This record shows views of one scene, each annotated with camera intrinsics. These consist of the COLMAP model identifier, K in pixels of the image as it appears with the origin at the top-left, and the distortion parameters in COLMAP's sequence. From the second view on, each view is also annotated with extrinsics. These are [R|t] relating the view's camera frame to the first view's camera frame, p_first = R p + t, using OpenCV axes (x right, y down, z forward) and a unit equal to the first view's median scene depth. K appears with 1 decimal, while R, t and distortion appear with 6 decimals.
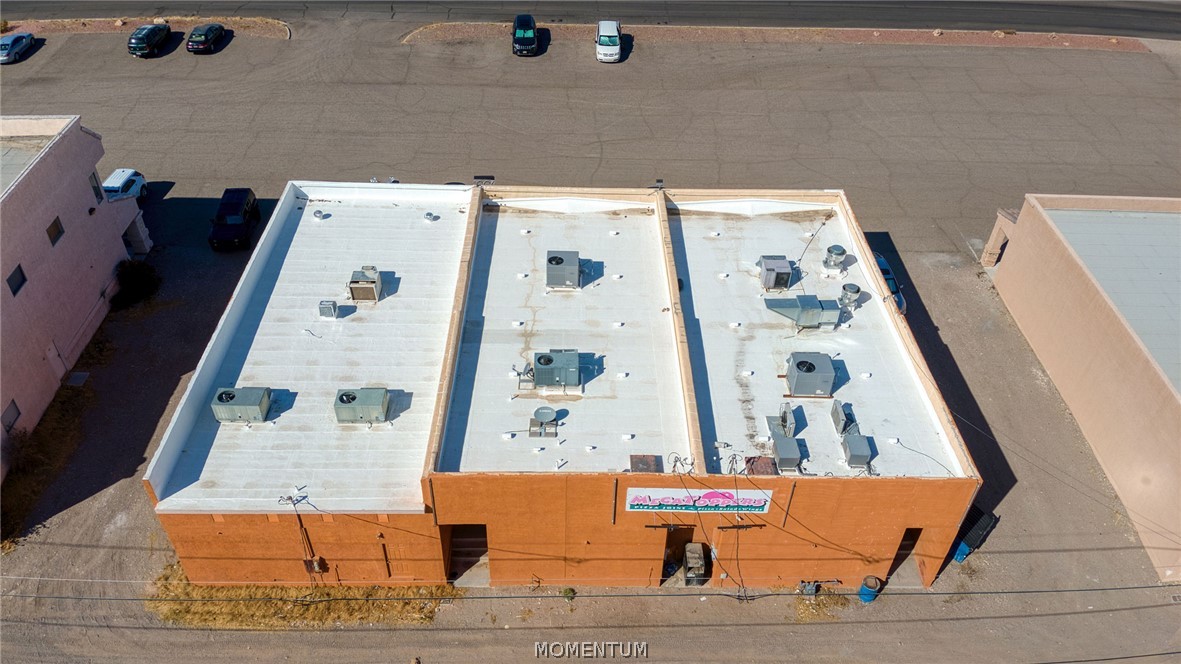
lens RADIAL K [[855.8, 0, 592.9], [0, 855.8, 334.9], [0, 0, 1]] dist [0.104160, -0.209913]
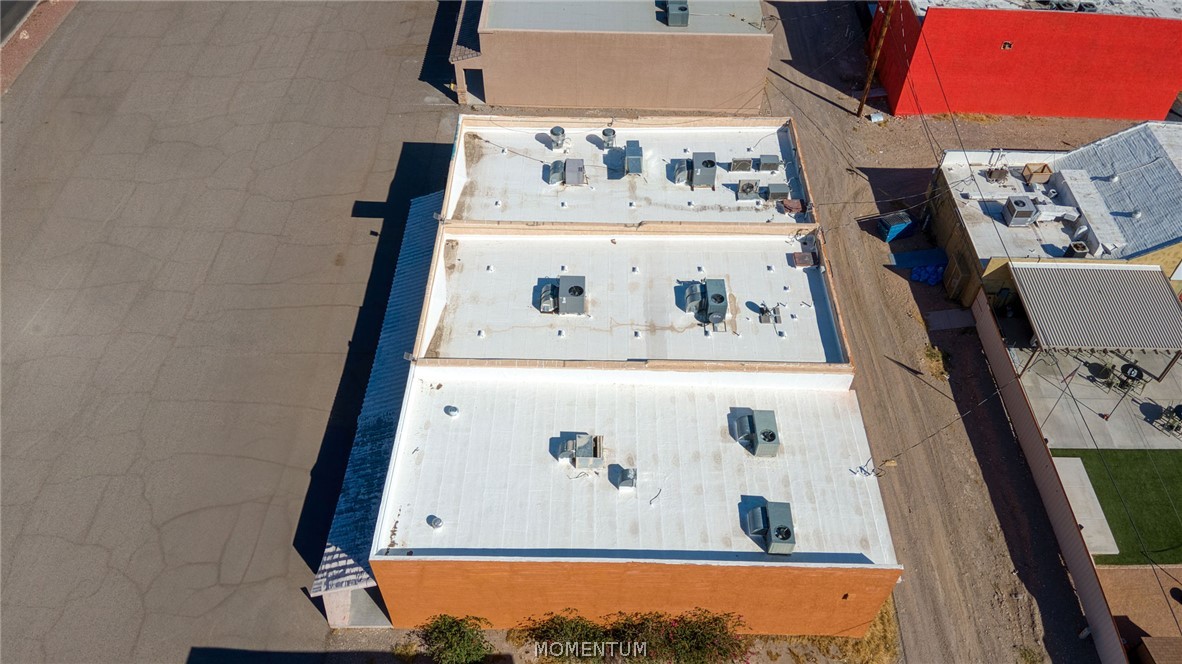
lens RADIAL K [[856.5, 0, 593.4], [0, 856.5, 335.0], [0, 0, 1]] dist [0.104160, -0.209913]
pose [[0.027674, -0.762755, 0.646095, -0.904158], [0.634678, 0.512757, 0.578156, -0.773762], [-0.772281, 0.394062, 0.498294, 0.571606]]
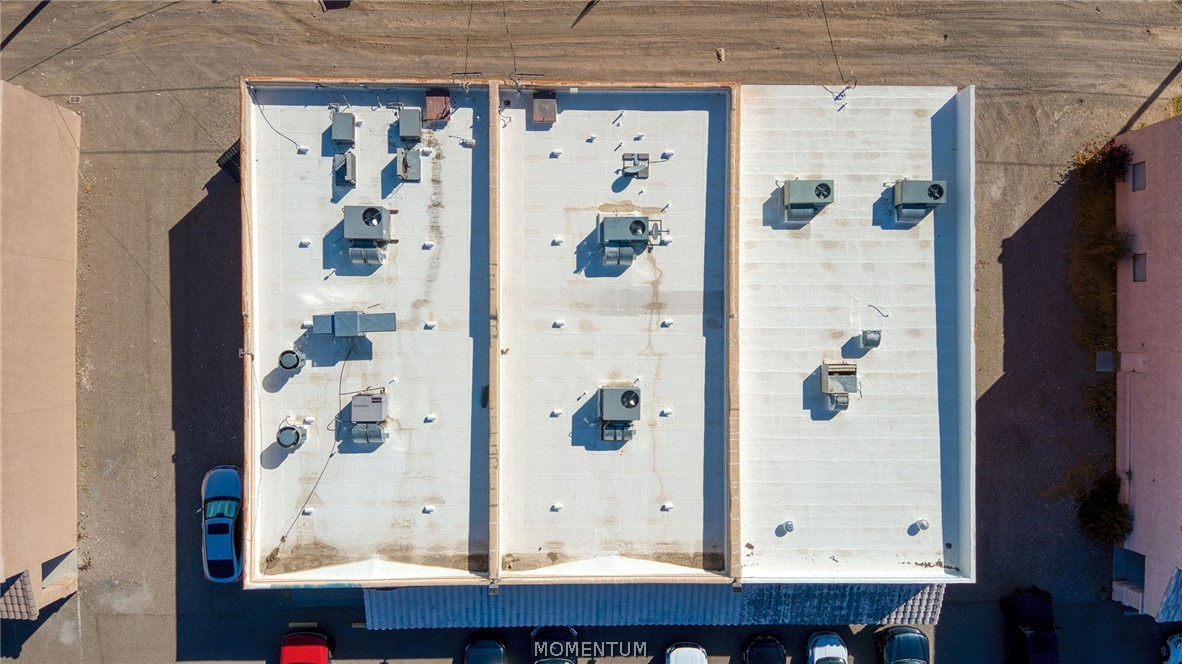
lens RADIAL K [[856.5, 0, 593.4], [0, 856.5, 335.0], [0, 0, 1]] dist [0.104160, -0.209913]
pose [[-0.998105, -0.015750, -0.059488, 0.054166], [-0.035412, -0.643591, 0.764550, -0.832515], [-0.050327, 0.765207, 0.641814, 0.473972]]
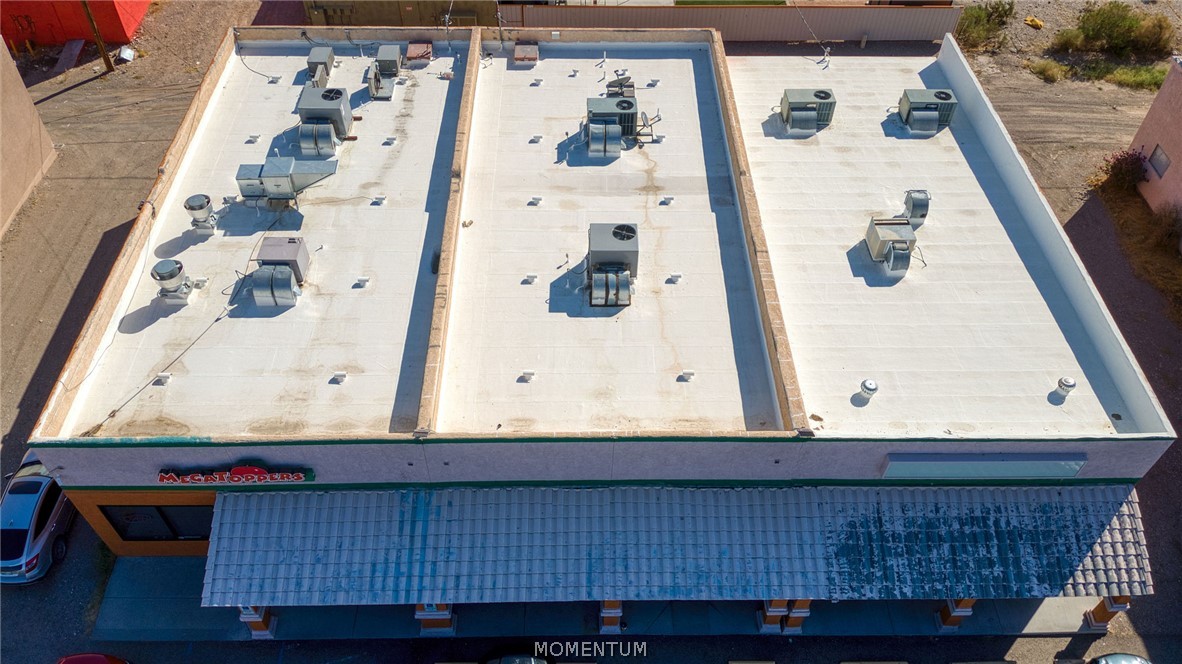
lens RADIAL K [[856.5, 0, 593.4], [0, 856.5, 335.0], [0, 0, 1]] dist [0.104160, -0.209913]
pose [[-0.999012, -0.027358, -0.035029, 0.001989], [-0.035835, 0.029567, 0.998920, -0.889117], [-0.026293, 0.999188, -0.030518, 1.306665]]
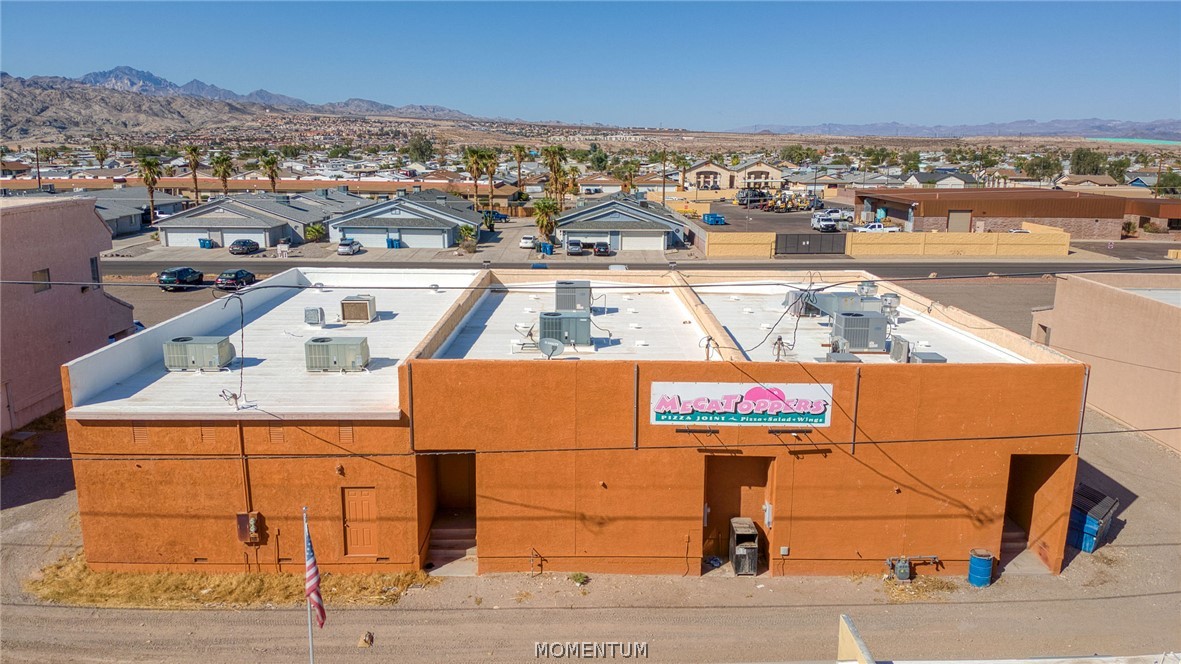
lens RADIAL K [[855.8, 0, 592.9], [0, 855.8, 334.9], [0, 0, 1]] dist [0.104160, -0.209913]
pose [[0.999765, -0.018522, -0.011256, -0.004732], [0.010993, 0.880921, -0.473136, 0.477310], [0.018679, 0.472901, 0.880918, 0.242919]]
